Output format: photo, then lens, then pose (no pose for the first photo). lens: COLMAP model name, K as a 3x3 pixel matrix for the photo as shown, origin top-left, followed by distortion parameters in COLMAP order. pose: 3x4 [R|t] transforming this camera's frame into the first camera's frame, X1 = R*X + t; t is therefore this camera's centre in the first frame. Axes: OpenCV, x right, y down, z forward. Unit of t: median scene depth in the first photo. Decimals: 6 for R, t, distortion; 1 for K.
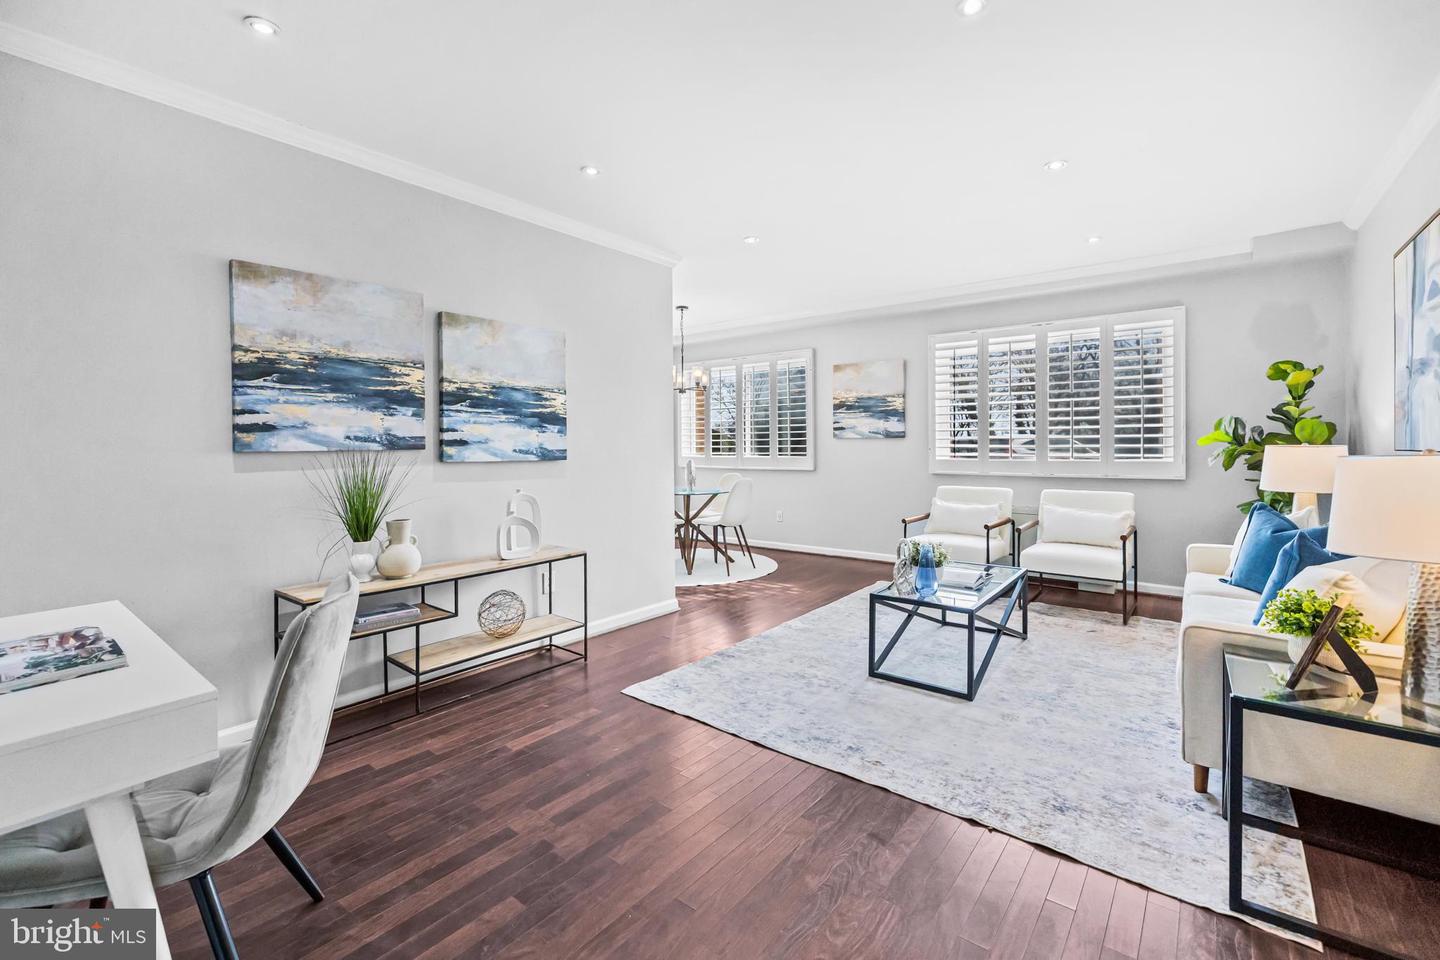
lens RADIAL K [[618.6, 0, 709.6], [0, 618.6, 449.5], [0, 0, 1]] dist [0.000364, 0.000022]
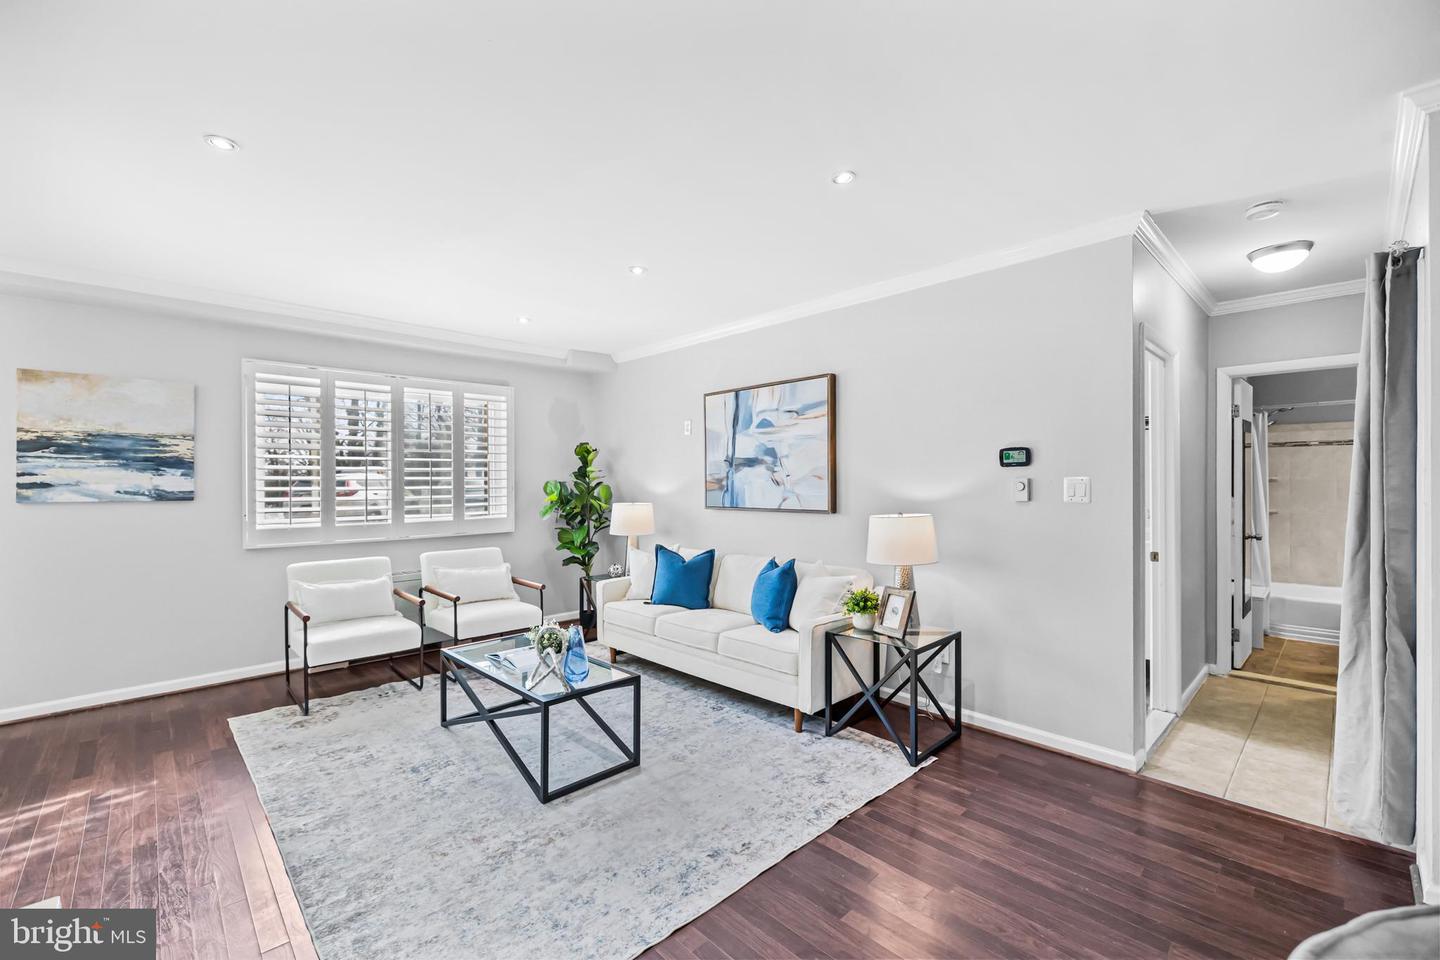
lens RADIAL K [[607.2, 0, 720.0], [0, 607.2, 480.0], [0, 0, 1]] dist [0.000294, 0.000243]
pose [[0.126001, 0.007489, 0.992002, -0.460957], [0.014483, 0.999851, -0.009388, -0.045629], [-0.991924, 0.015550, 0.125873, 0.597154]]
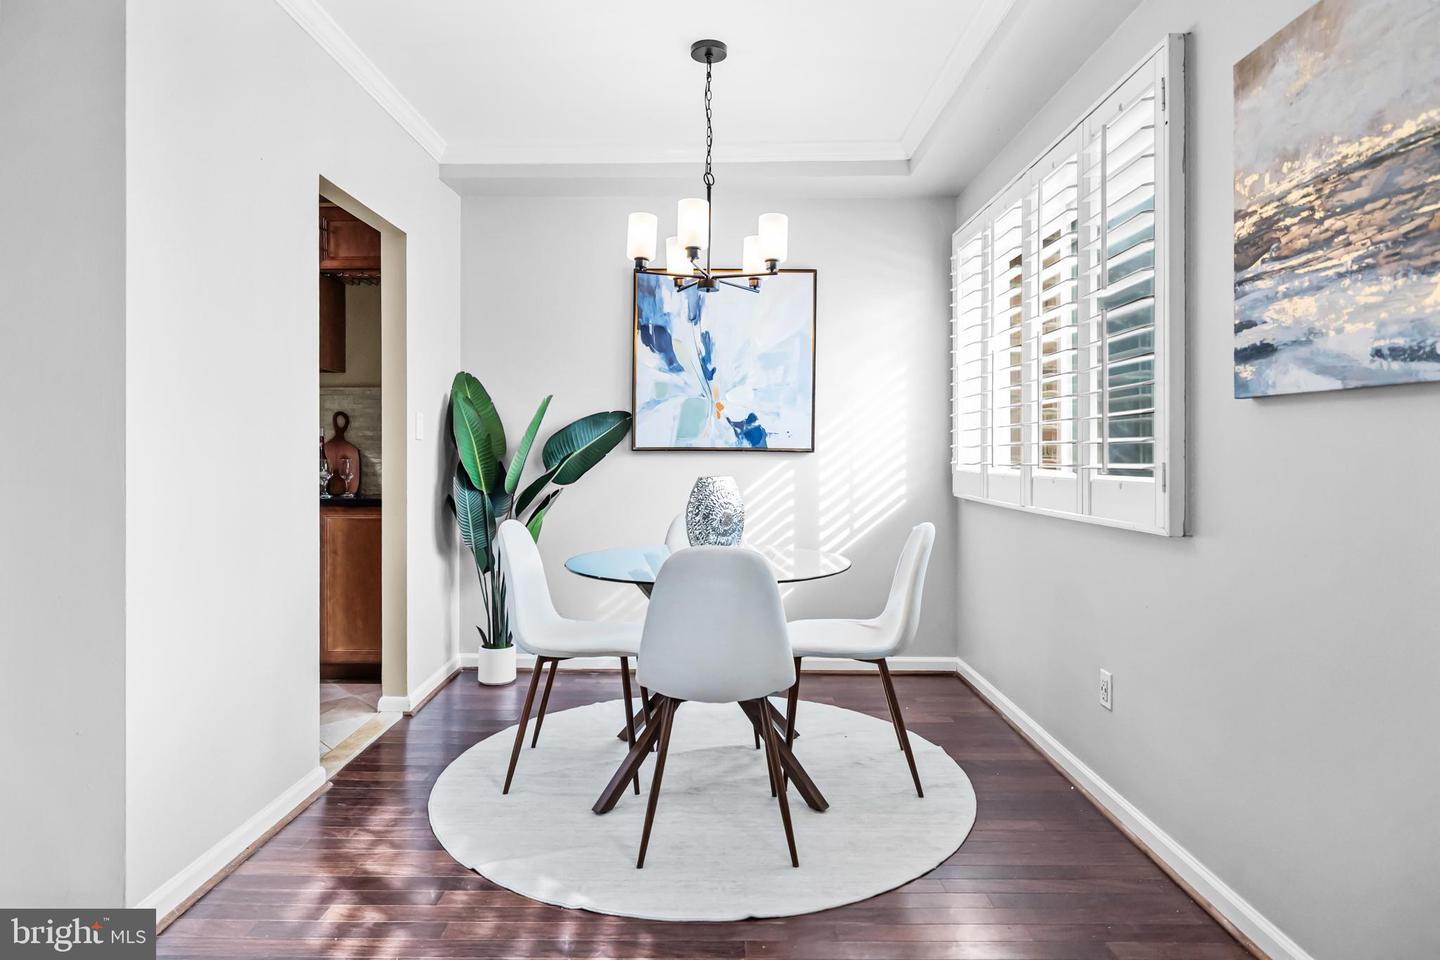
lens RADIAL K [[827.8, 0, 720.6], [0, 827.8, 455.1], [0, 0, 1]] dist [-0.002551, -0.000299]
pose [[0.623380, 0.010404, -0.781849, 0.581876], [-0.015278, 0.999883, 0.001124, 0.006958], [0.781769, 0.011245, 0.623466, 1.247831]]
